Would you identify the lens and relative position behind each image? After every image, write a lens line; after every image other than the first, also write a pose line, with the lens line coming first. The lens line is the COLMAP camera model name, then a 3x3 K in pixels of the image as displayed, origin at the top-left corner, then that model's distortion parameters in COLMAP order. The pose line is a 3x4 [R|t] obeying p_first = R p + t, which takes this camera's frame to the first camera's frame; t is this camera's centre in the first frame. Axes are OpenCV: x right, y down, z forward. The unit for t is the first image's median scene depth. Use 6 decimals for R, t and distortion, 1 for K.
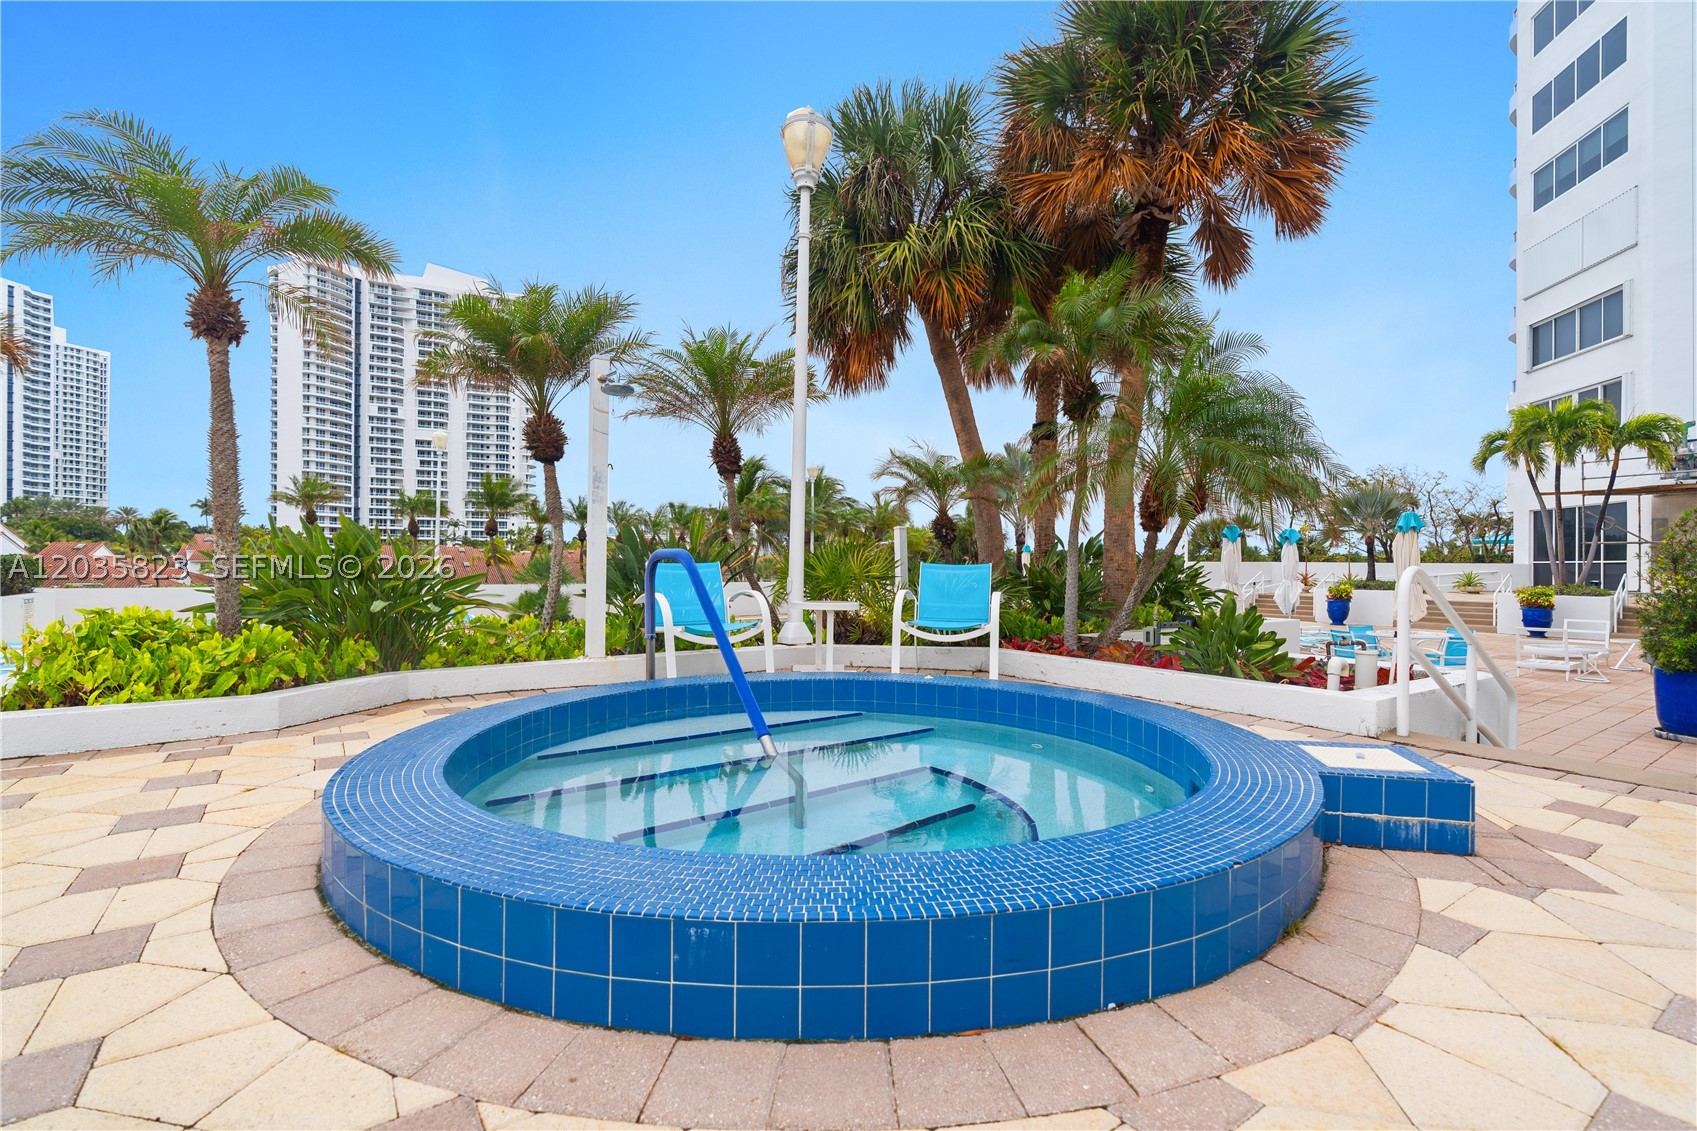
lens RADIAL K [[768.9, 0, 840.6], [0, 768.9, 565.5], [0, 0, 1]] dist [-0.002531, 0.000290]
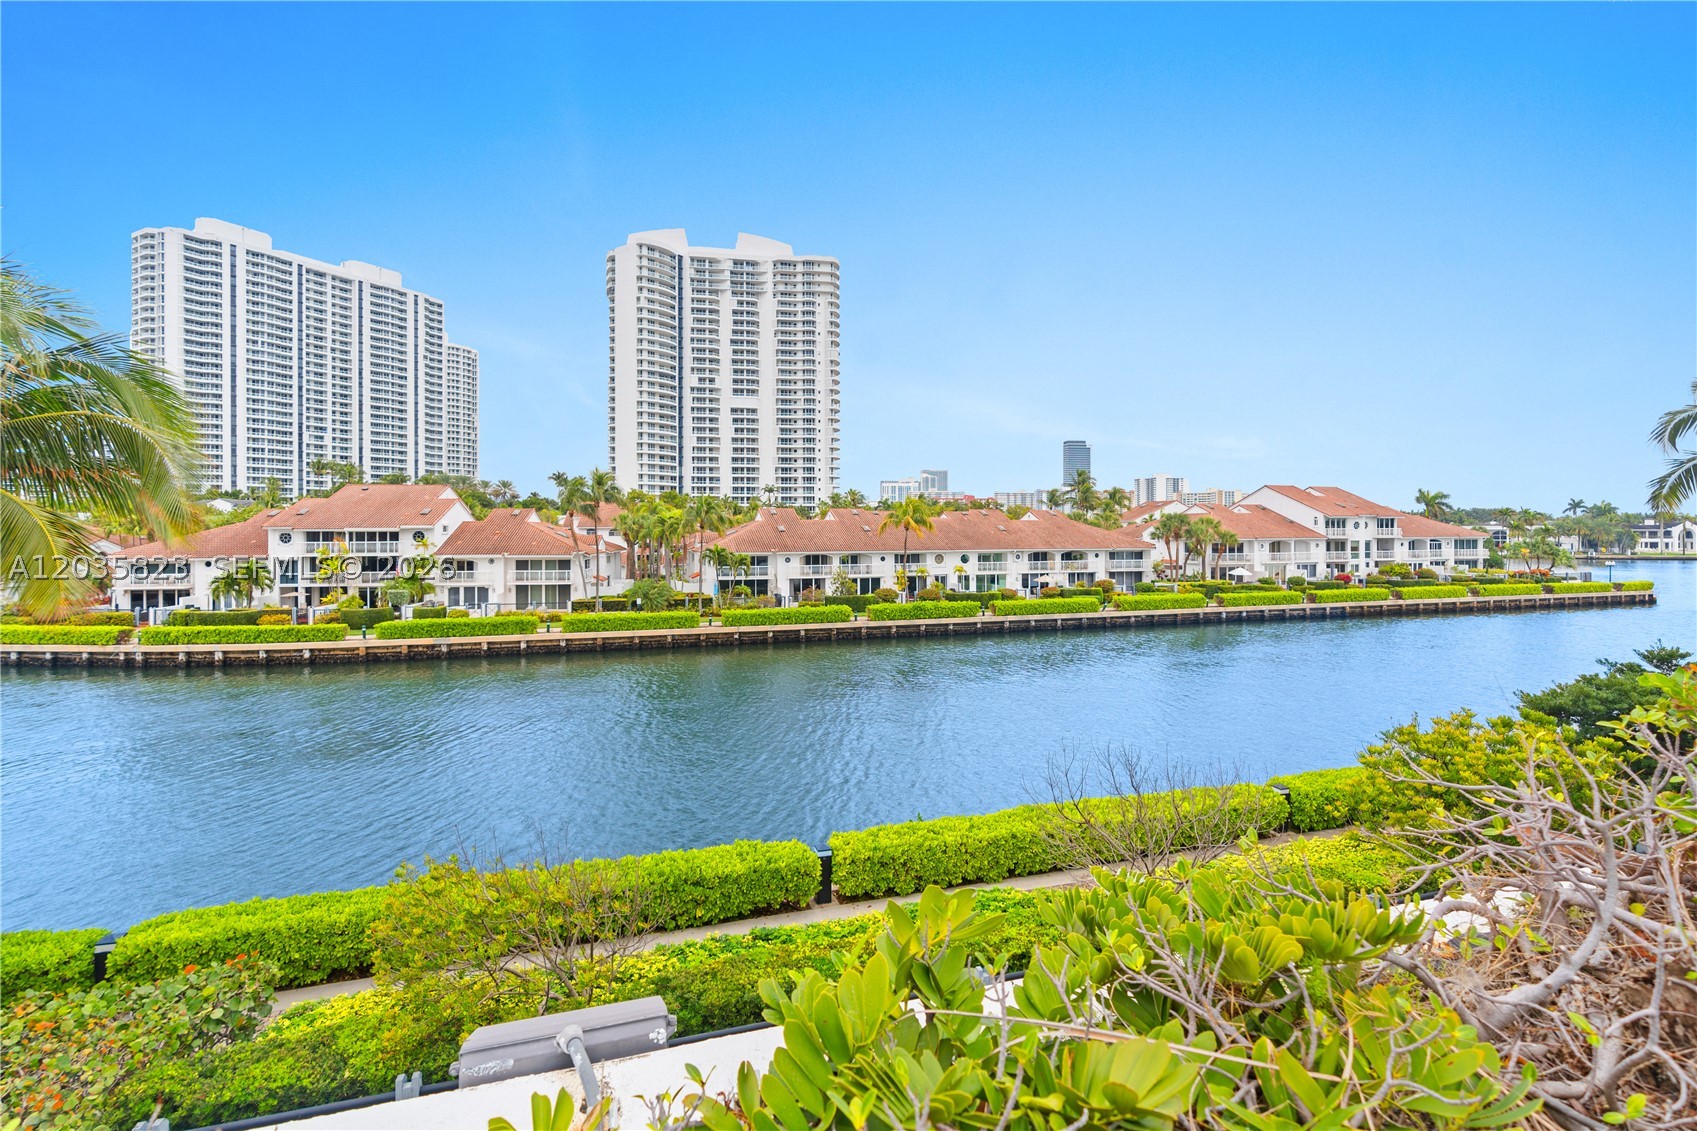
lens RADIAL K [[768.9, 0, 832.7], [0, 768.9, 529.7], [0, 0, 1]] dist [-0.002531, 0.000290]
pose [[0.952629, -0.006734, -0.304060, -0.119285], [0.006374, 0.999977, -0.002175, 0.000371], [0.304068, 0.000134, 0.952650, 0.074607]]
